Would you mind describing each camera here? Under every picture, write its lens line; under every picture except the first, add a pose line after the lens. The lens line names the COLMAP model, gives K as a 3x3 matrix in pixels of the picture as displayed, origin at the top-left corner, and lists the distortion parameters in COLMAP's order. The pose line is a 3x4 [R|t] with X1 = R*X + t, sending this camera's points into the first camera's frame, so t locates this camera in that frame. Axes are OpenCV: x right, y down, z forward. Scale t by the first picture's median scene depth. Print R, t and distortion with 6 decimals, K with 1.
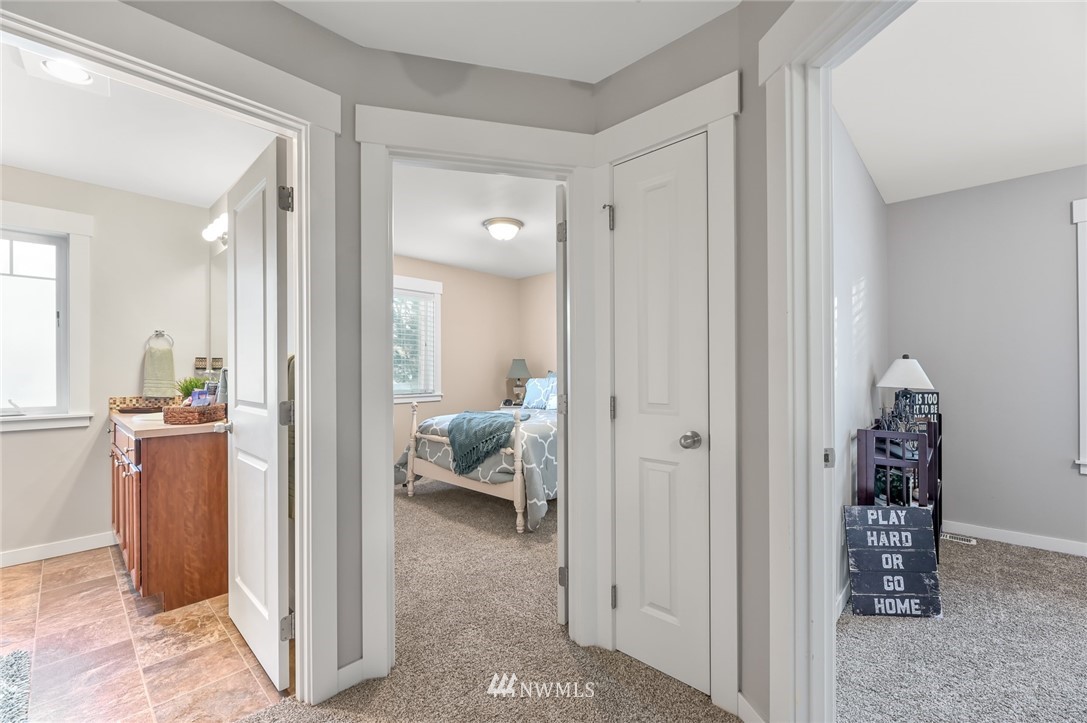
lens RADIAL K [[452.6, 0, 540.0], [0, 452.6, 366.6], [0, 0, 1]] dist [-0.002918, -0.000183]
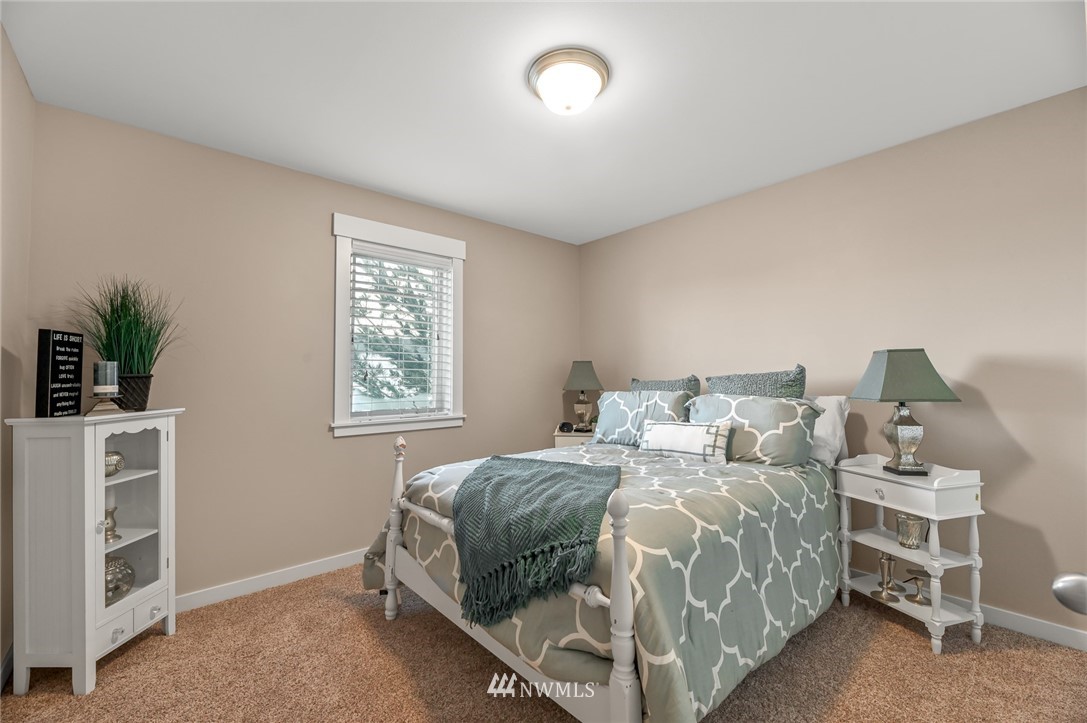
lens RADIAL K [[452.6, 0, 540.0], [0, 452.6, 366.6], [0, 0, 1]] dist [-0.002918, -0.000183]
pose [[0.994632, -0.000711, -0.103469, -0.064839], [-0.000949, 0.999872, -0.015991, 0.002938], [0.103467, 0.016004, 0.994504, 0.543223]]
